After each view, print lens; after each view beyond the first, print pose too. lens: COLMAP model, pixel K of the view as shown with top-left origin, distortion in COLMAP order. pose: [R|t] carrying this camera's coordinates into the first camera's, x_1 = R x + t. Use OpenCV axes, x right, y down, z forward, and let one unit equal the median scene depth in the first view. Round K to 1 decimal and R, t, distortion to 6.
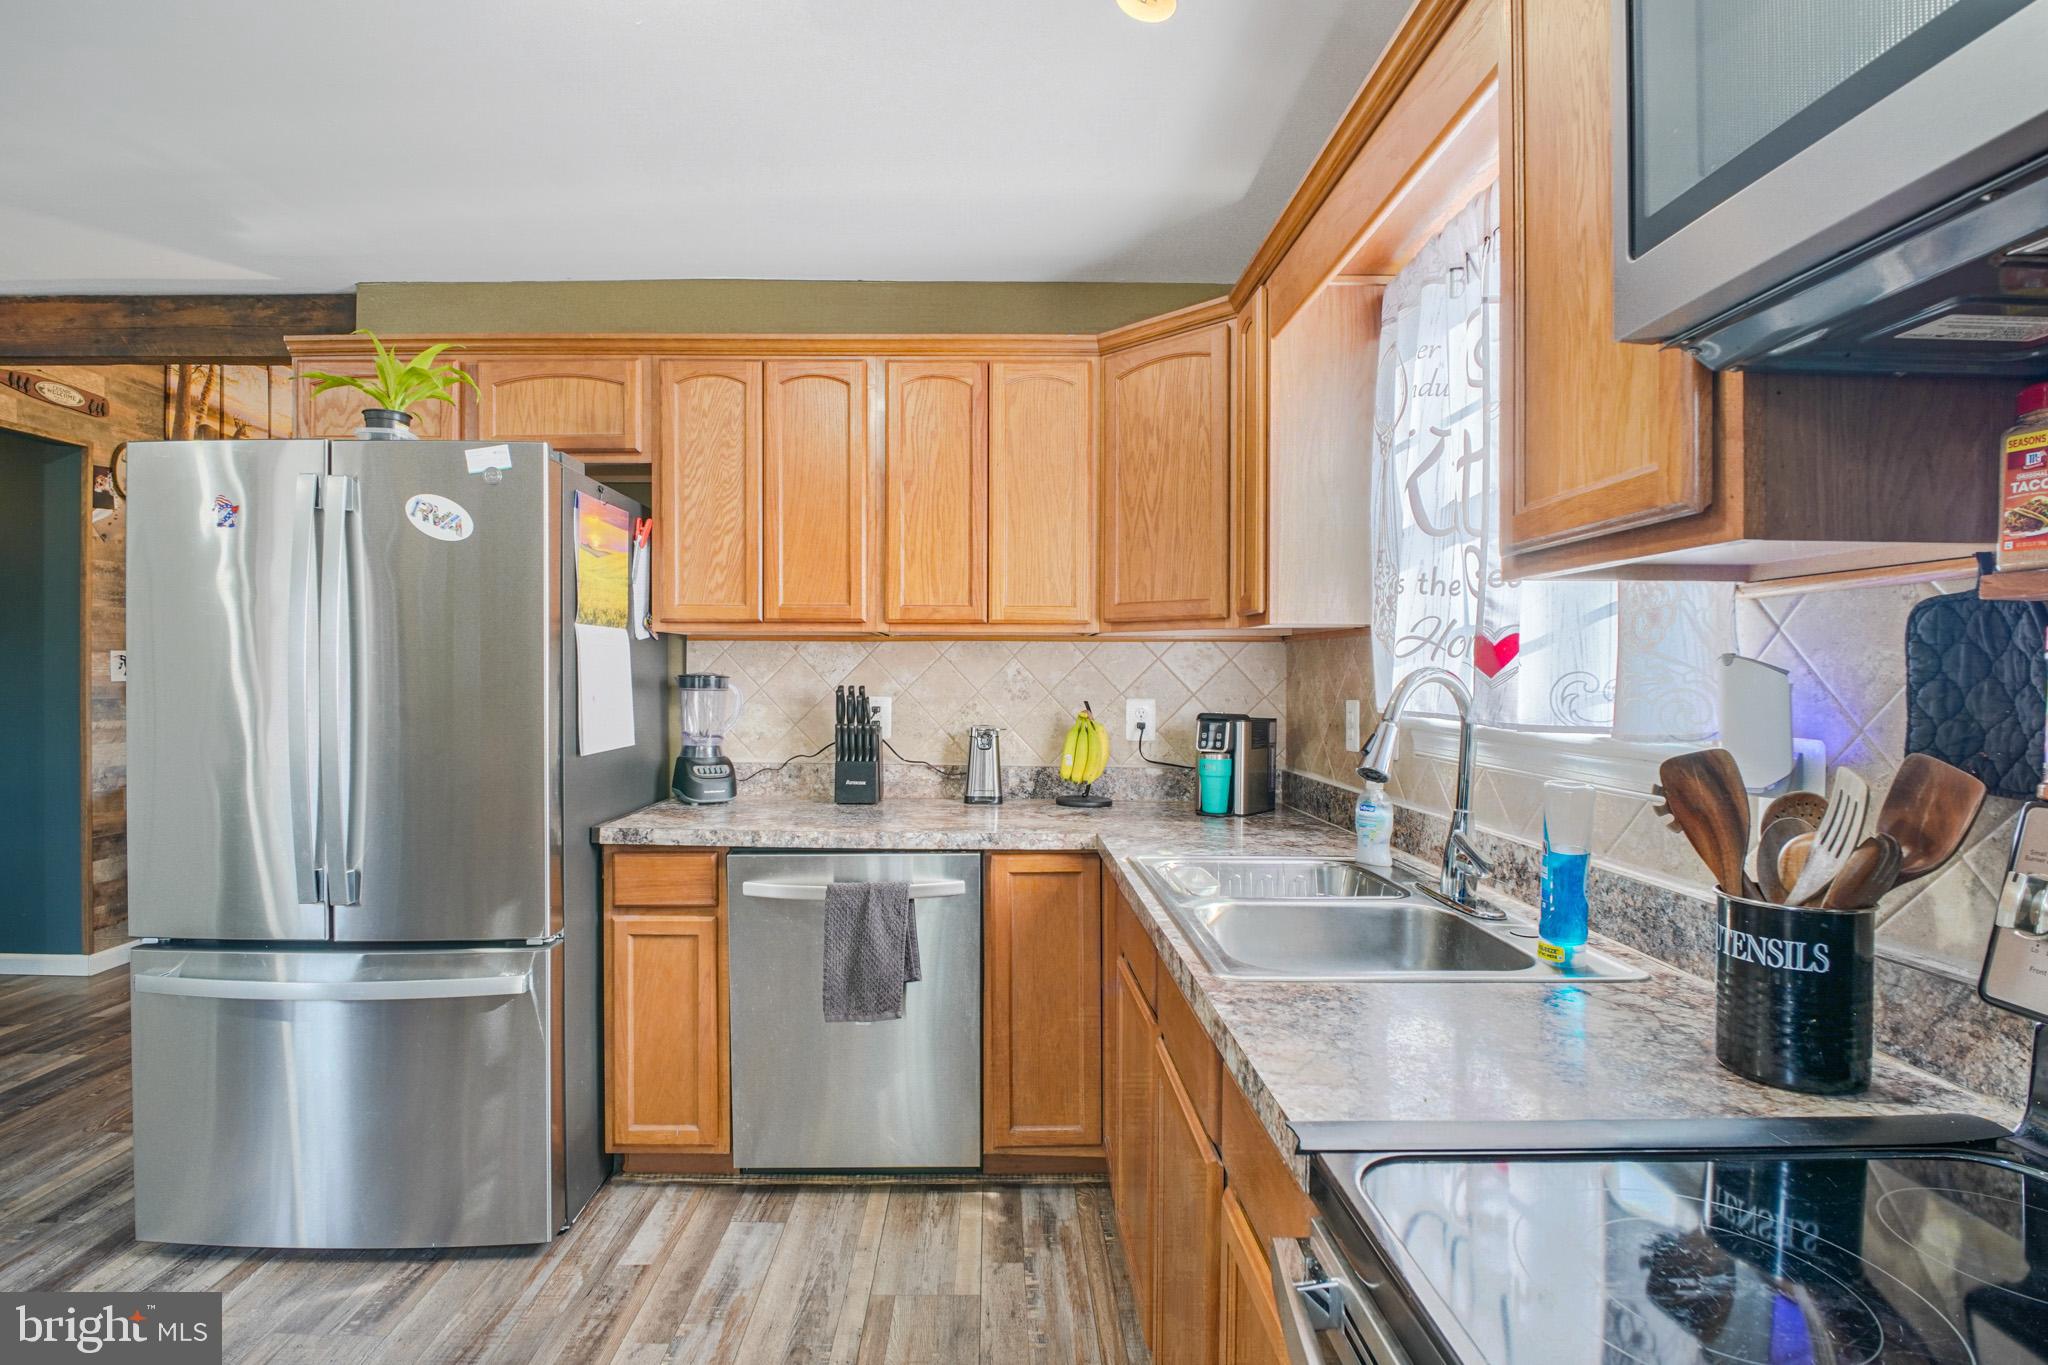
lens RADIAL K [[980.6, 0, 989.1], [0, 980.6, 674.4], [0, 0, 1]] dist [-0.000384, -0.000850]
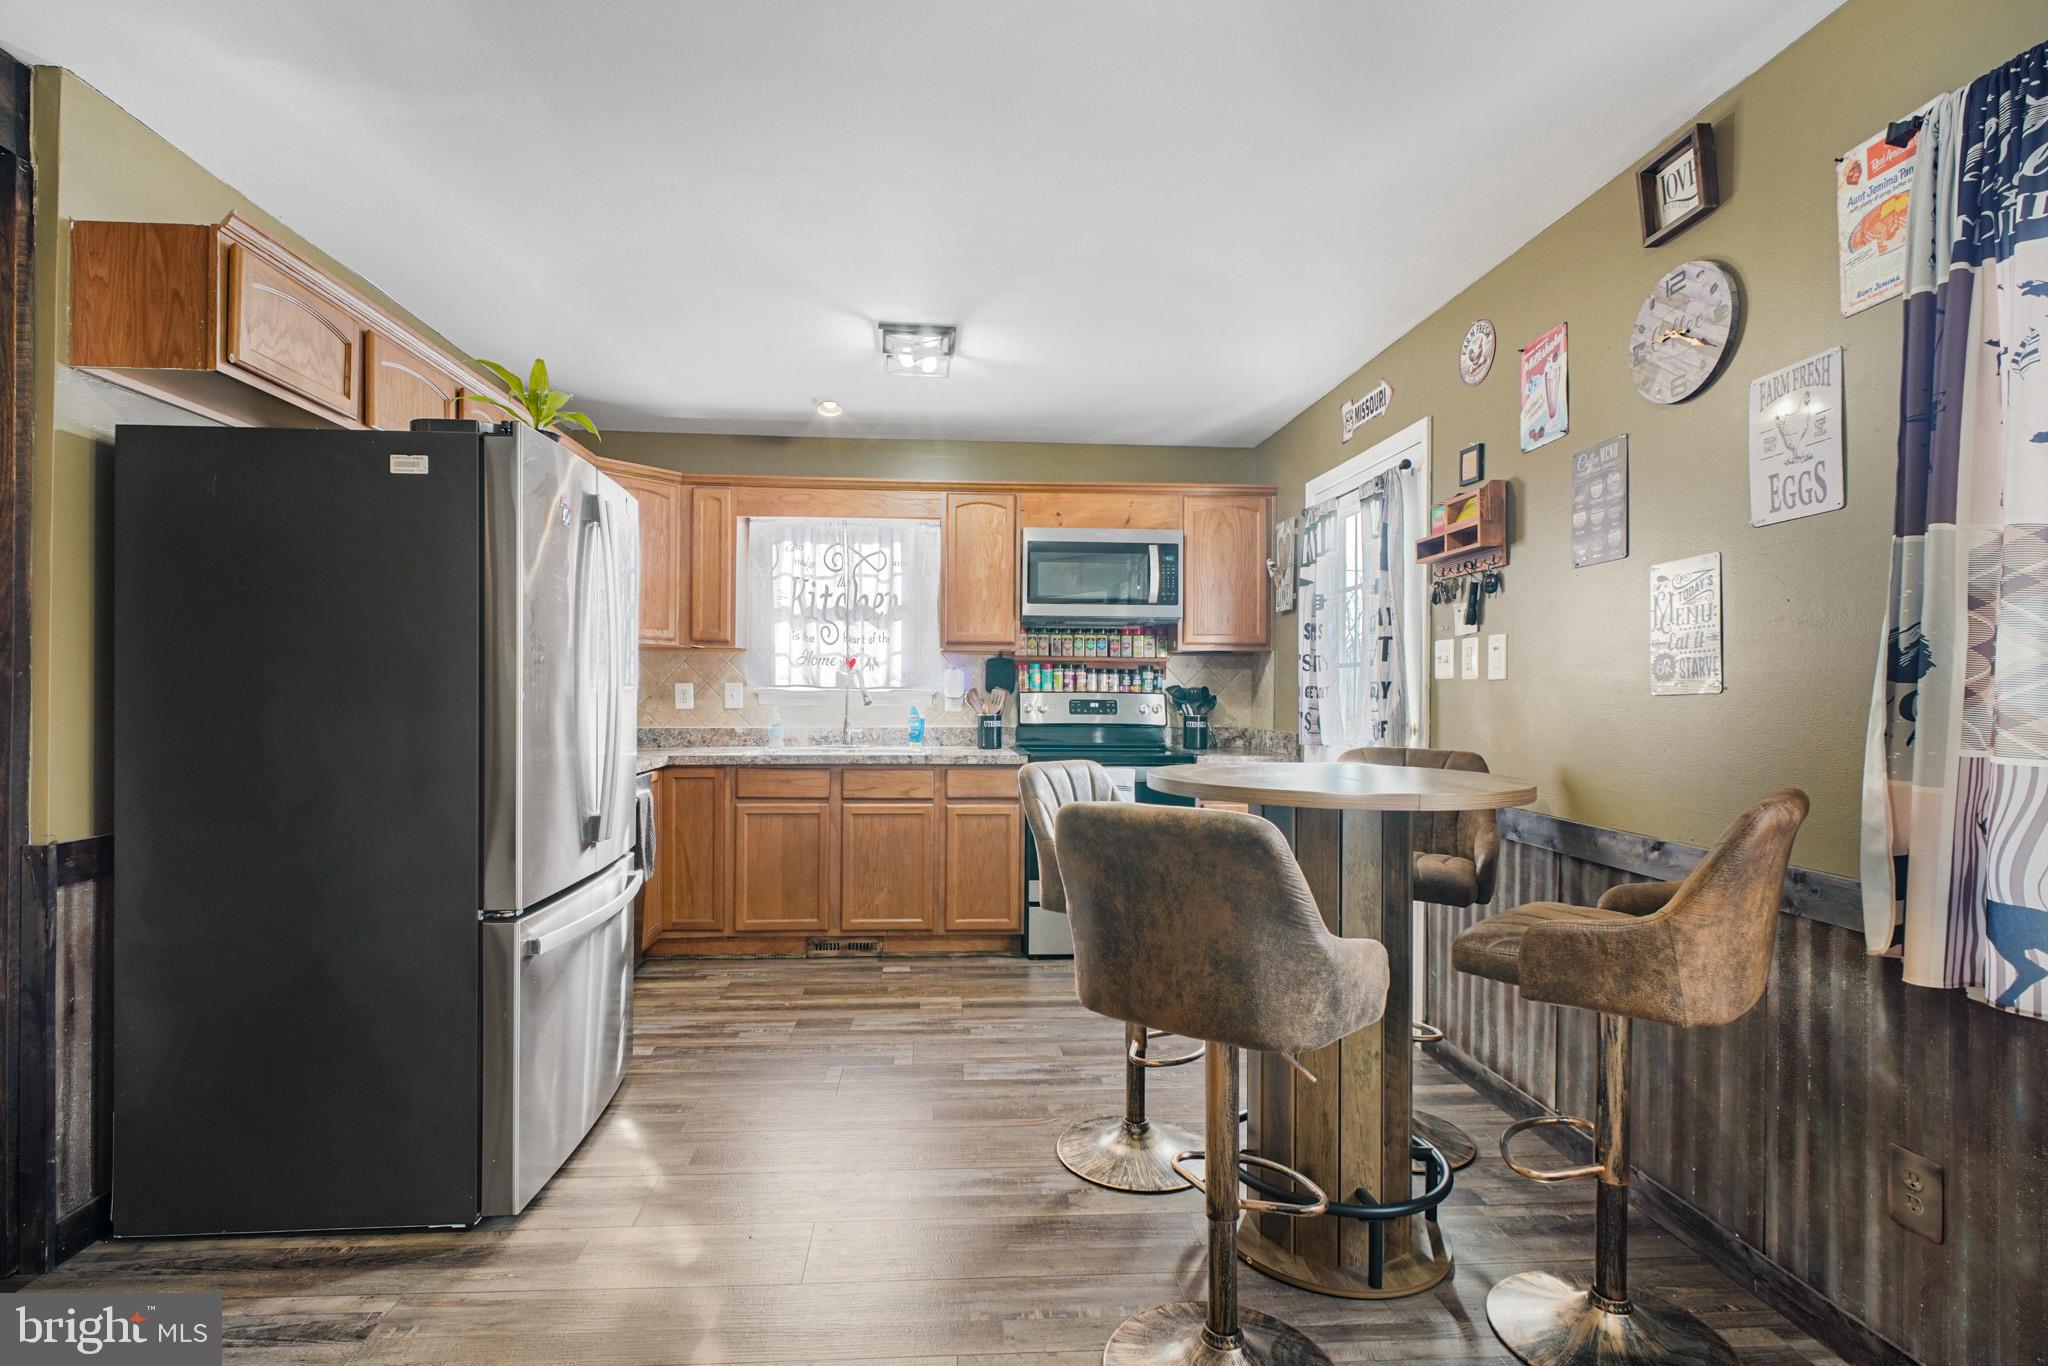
lens RADIAL K [[980.6, 0, 989.1], [0, 980.6, 674.9], [0, 0, 1]] dist [-0.000384, -0.000850]
pose [[-0.049979, 0.008312, 0.998716, -1.912696], [-0.005421, 0.999948, -0.008594, 0.026145], [-0.998736, -0.005844, -0.049931, 0.548862]]
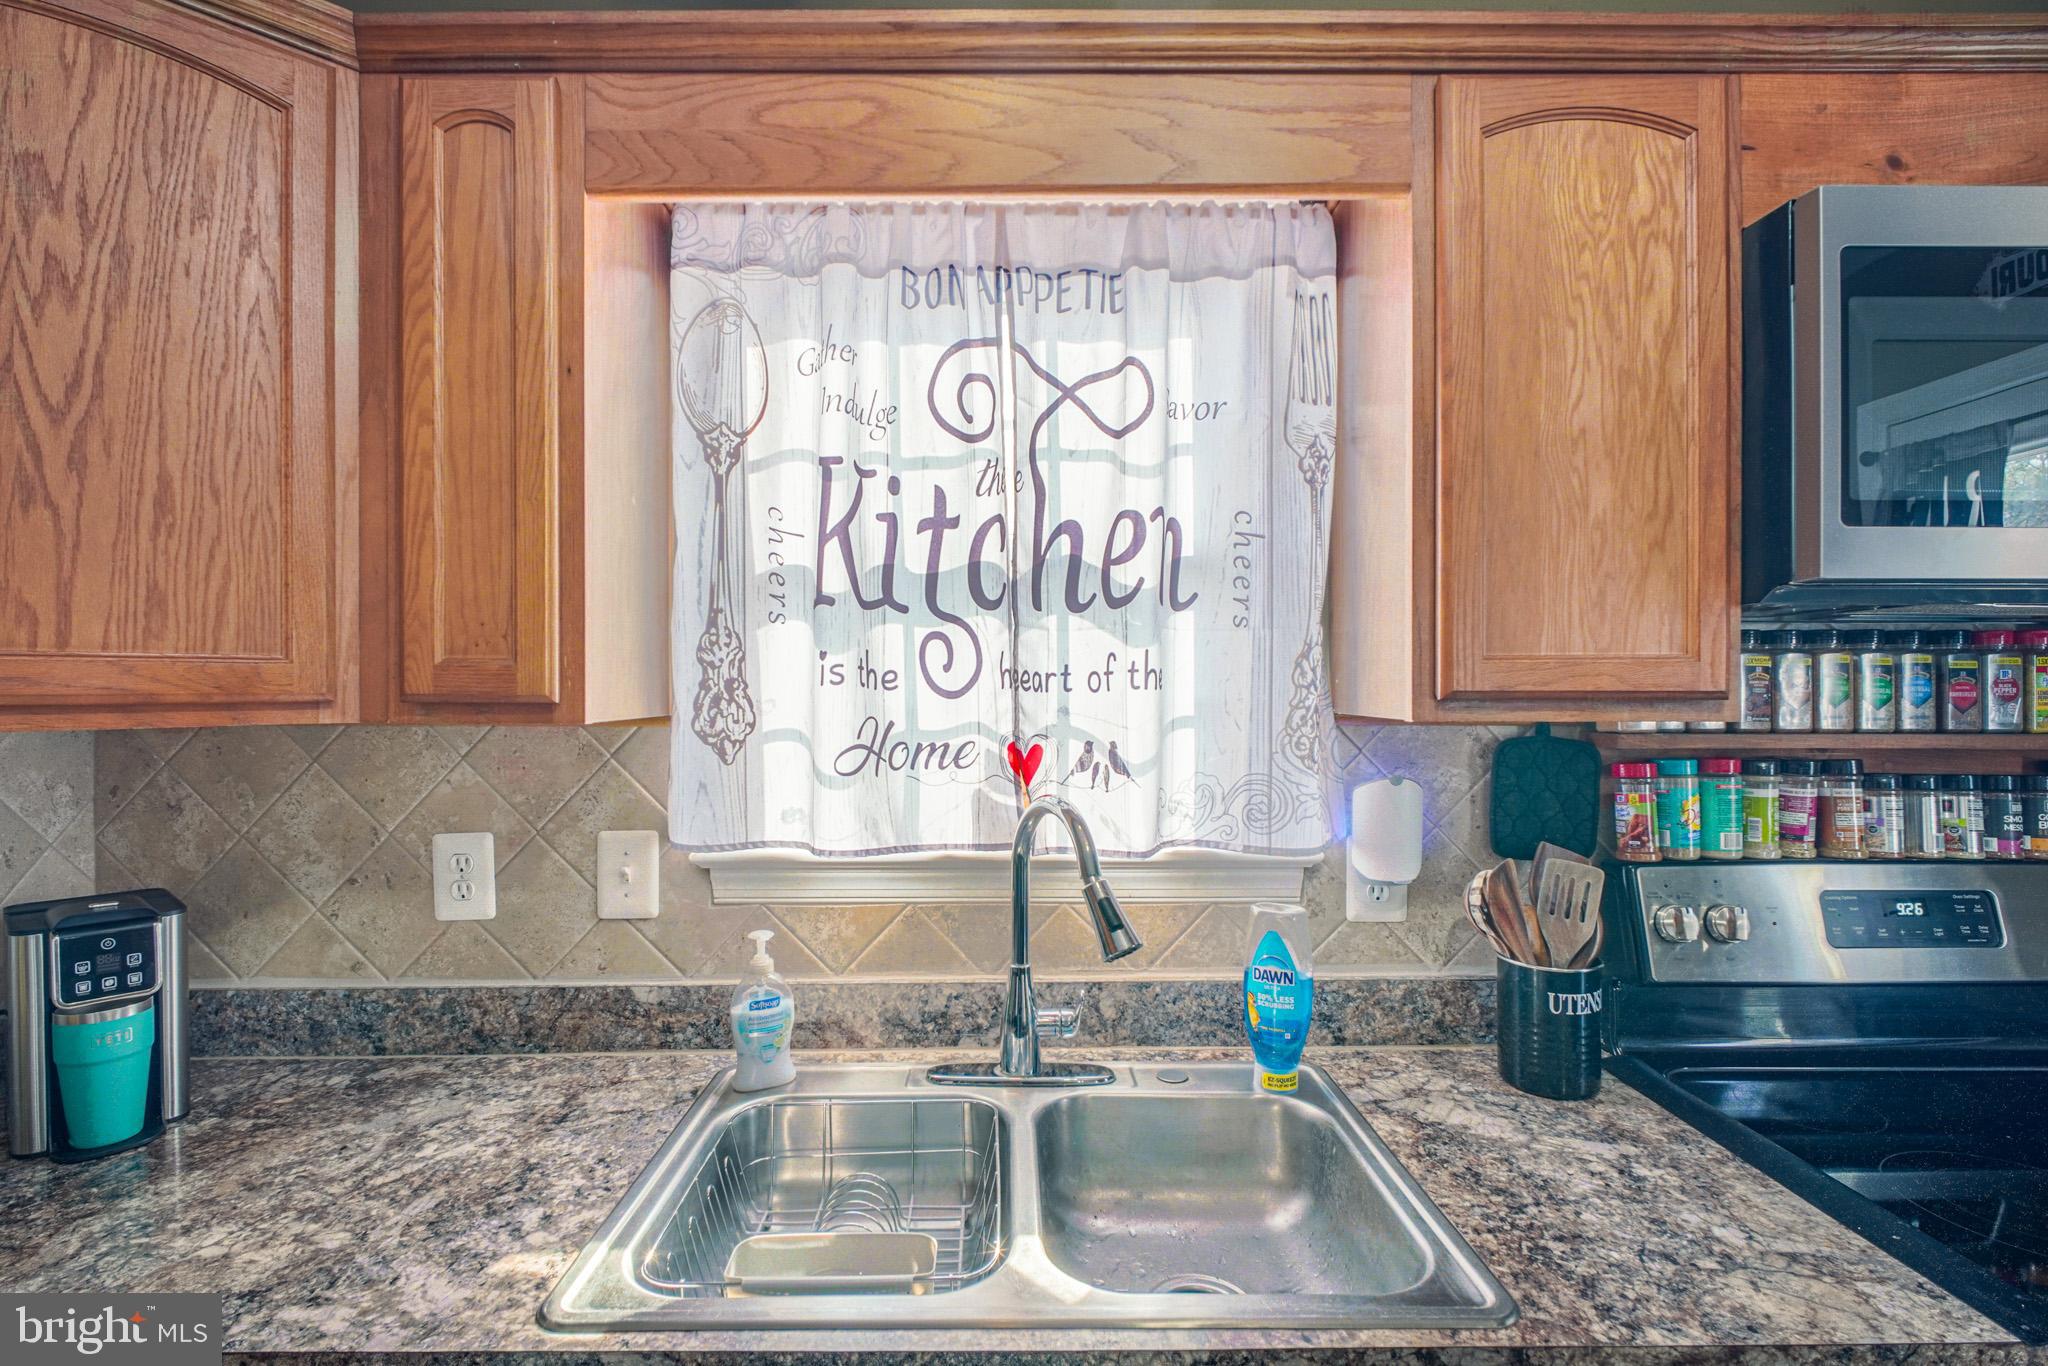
lens RADIAL K [[966.0, 0, 1007.7], [0, 966.0, 682.5], [0, 0, 1]] dist [0.001846, -0.005977]
pose [[-0.000163, -0.009797, 0.999952, -0.242533], [0.003841, 0.999945, 0.009798, -0.079097], [-0.999993, 0.003843, -0.000125, 0.770273]]
